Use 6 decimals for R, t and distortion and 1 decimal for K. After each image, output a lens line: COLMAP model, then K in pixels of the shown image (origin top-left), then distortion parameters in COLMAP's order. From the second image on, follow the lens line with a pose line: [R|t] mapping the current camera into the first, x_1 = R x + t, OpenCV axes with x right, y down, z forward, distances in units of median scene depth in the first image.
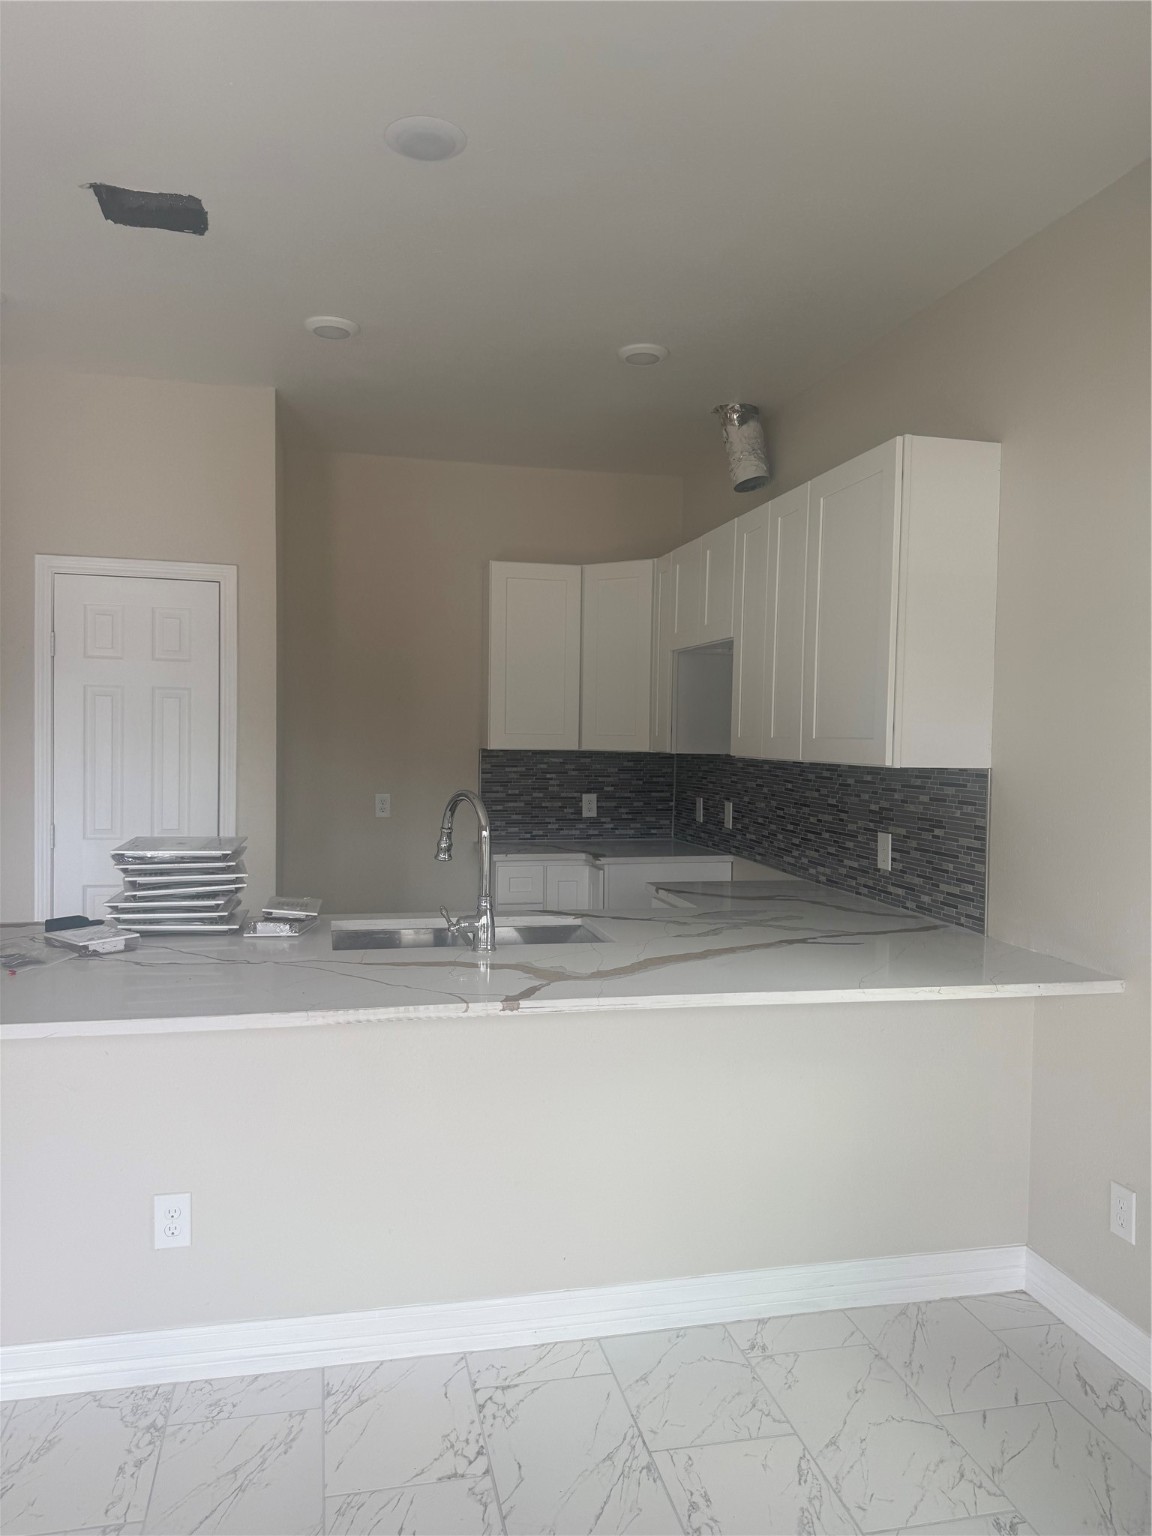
lens RADIAL K [[1075.9, 0, 574.9], [0, 1075.9, 765.8], [0, 0, 1]] dist [0.023314, -0.055629]
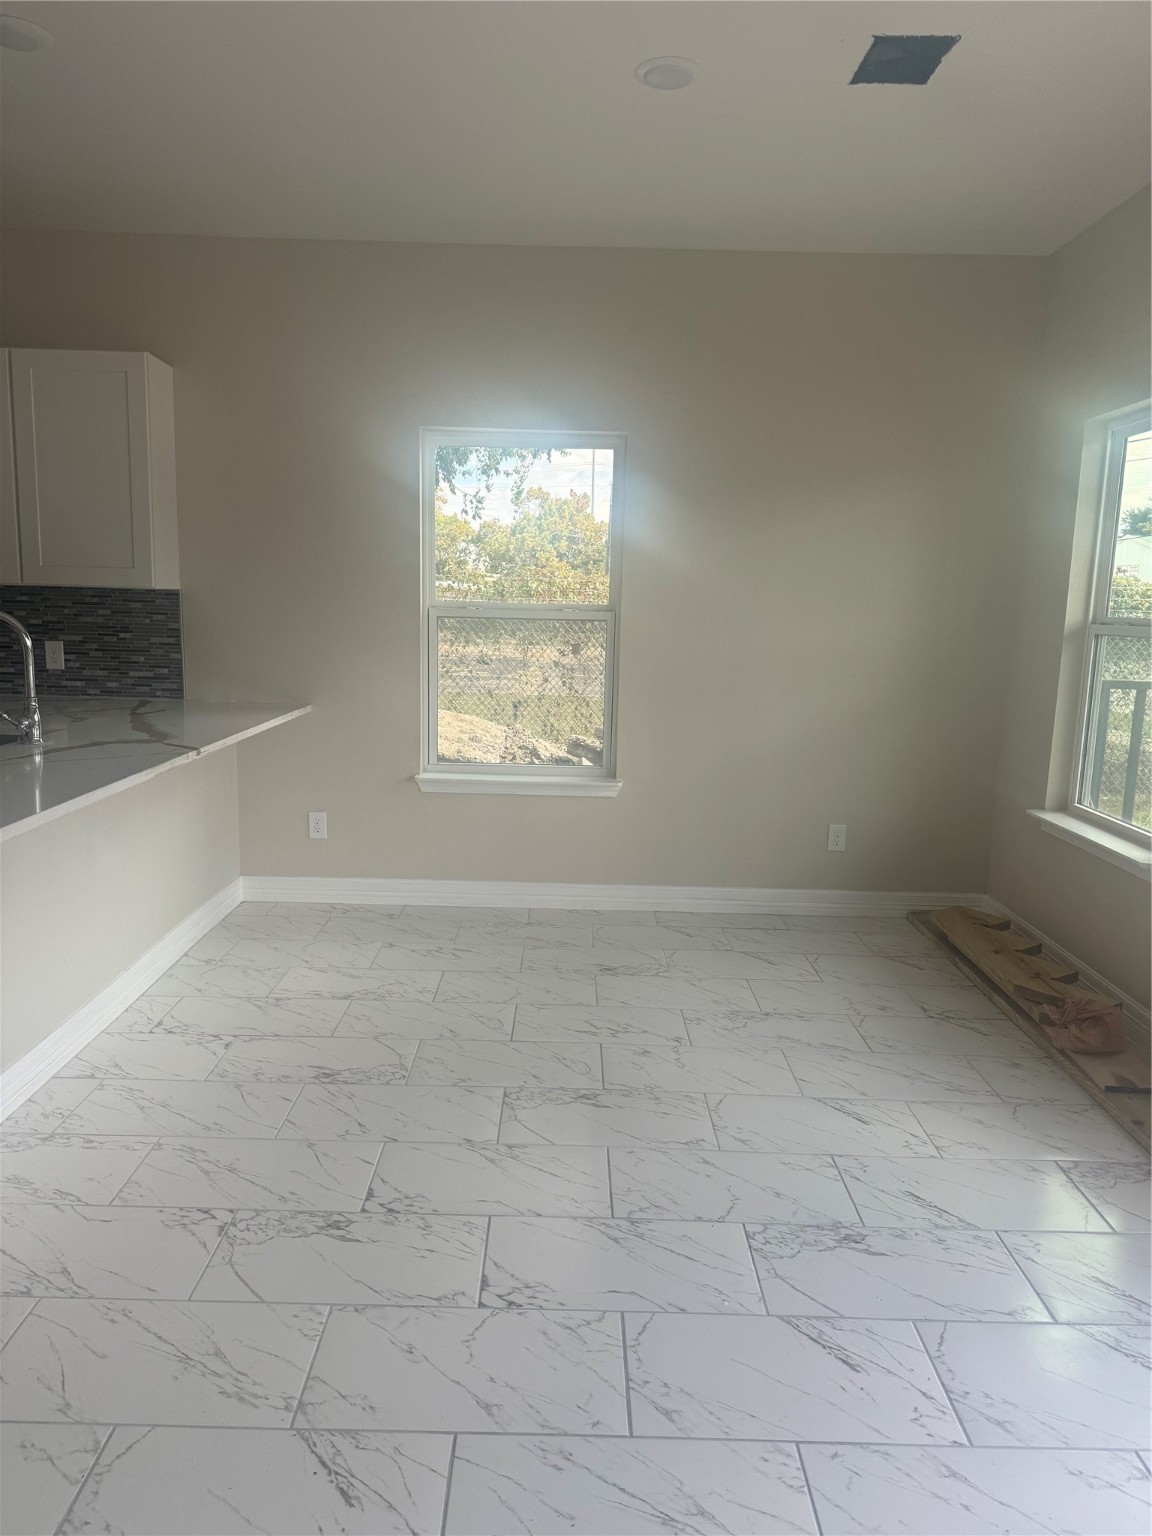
lens RADIAL K [[1075.9, 0, 571.3], [0, 1075.9, 777.5], [0, 0, 1]] dist [0.023314, -0.055629]
pose [[0.228681, -0.173941, 0.957836, -0.804035], [0.003892, 0.984063, 0.177775, -0.003833], [-0.973494, -0.036926, 0.225714, 0.090719]]
